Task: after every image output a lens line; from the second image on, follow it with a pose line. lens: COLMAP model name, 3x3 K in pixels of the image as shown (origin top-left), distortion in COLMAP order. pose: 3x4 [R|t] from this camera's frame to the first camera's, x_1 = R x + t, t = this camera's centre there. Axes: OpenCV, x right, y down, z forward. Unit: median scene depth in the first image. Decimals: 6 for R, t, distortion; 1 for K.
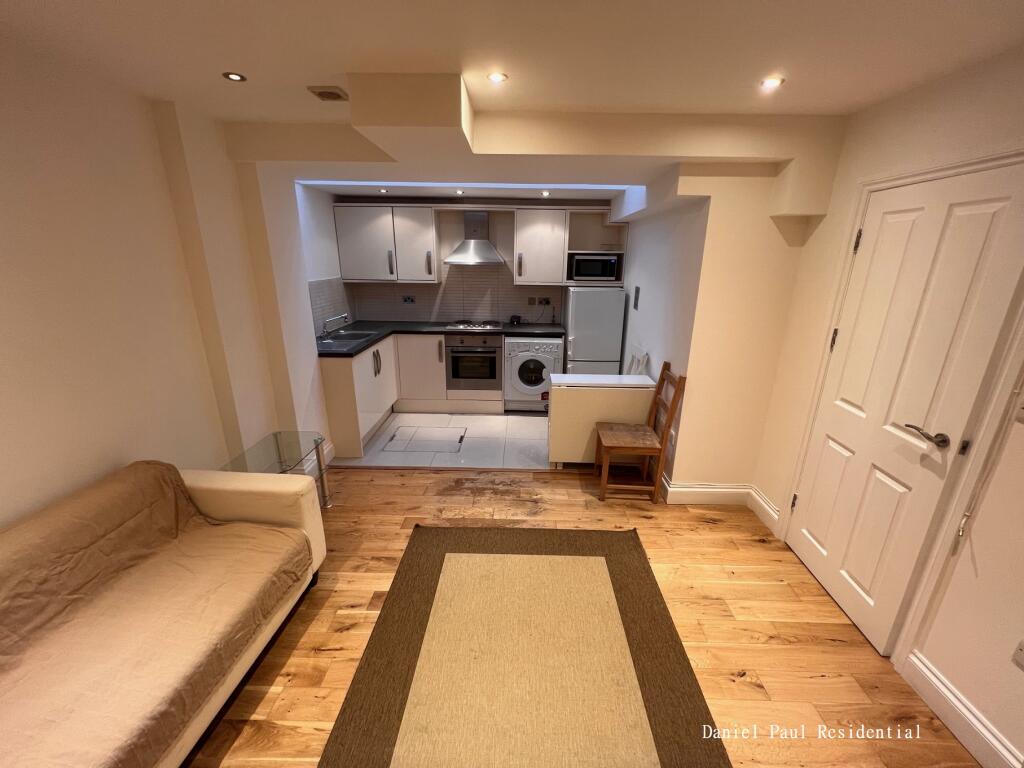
lens RADIAL K [[409.4, 0, 514.9], [0, 409.4, 381.3], [0, 0, 1]] dist [-0.000529, 0.000017]
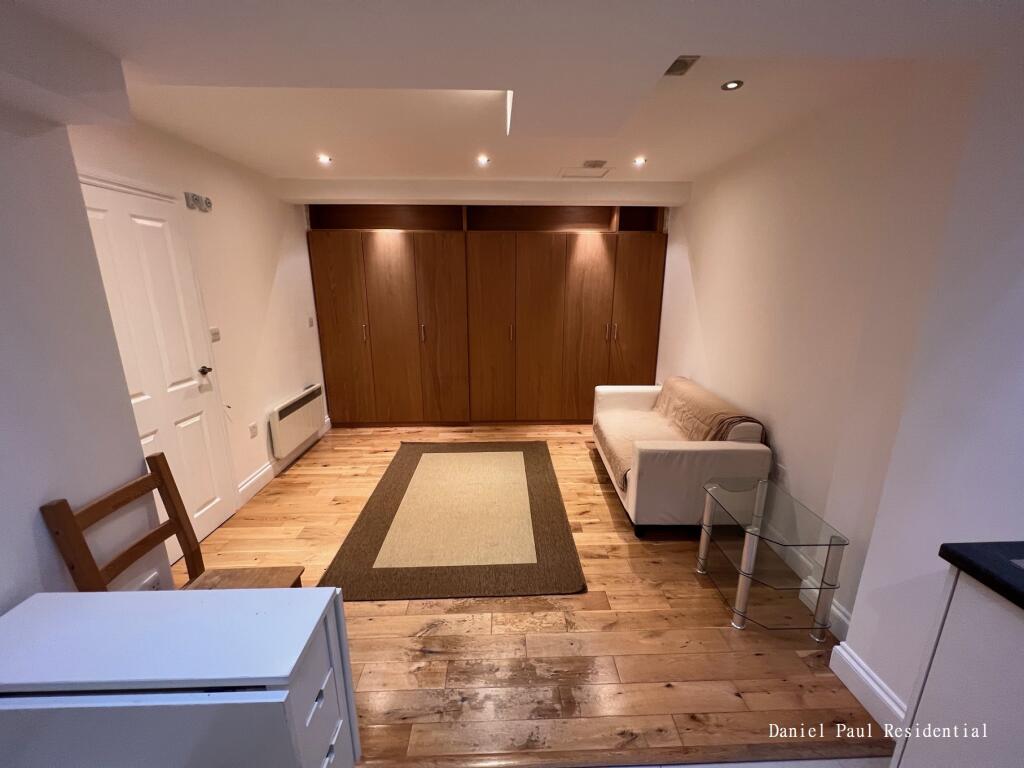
lens RADIAL K [[409.4, 0, 514.9], [0, 409.4, 381.3], [0, 0, 1]] dist [-0.000529, 0.000017]
pose [[-0.998404, 0.000657, -0.056467, -0.034426], [-0.028618, 0.856129, 0.515968, -0.253053], [0.048682, 0.516761, -0.854744, 0.905200]]
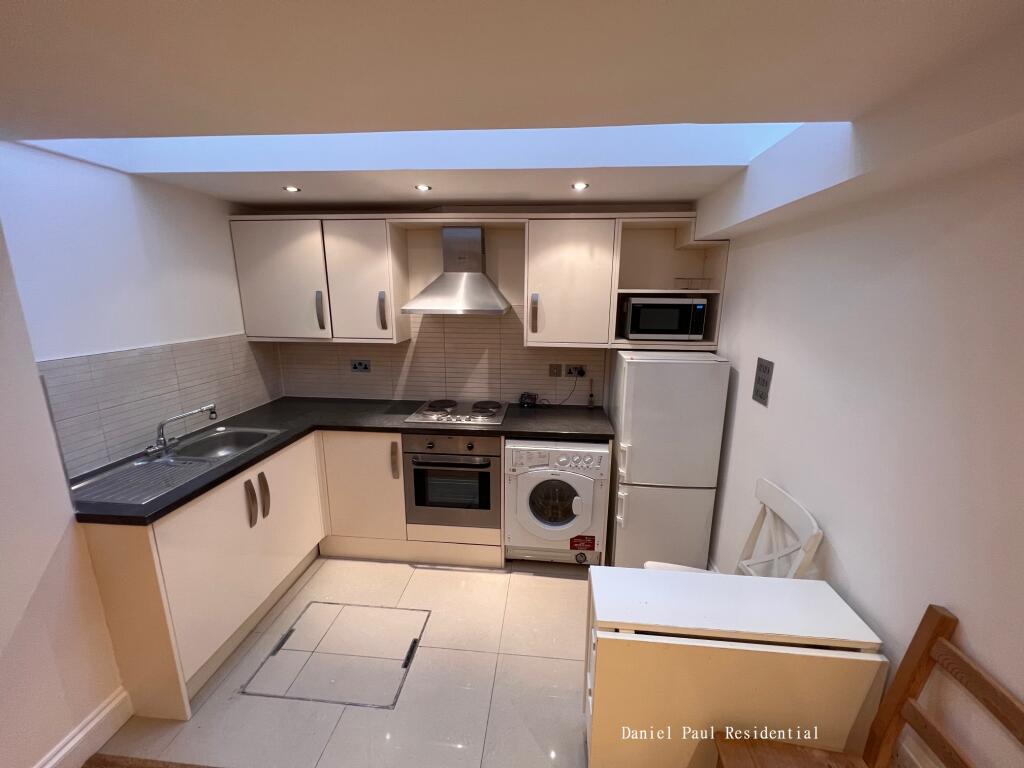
lens RADIAL K [[409.4, 0, 514.9], [0, 409.4, 381.3], [0, 0, 1]] dist [-0.000529, 0.000017]
pose [[0.997271, 0.010472, -0.073080, 0.028901], [-0.016611, 0.996335, -0.083907, -0.141369], [0.071934, 0.084892, 0.993790, 0.433689]]
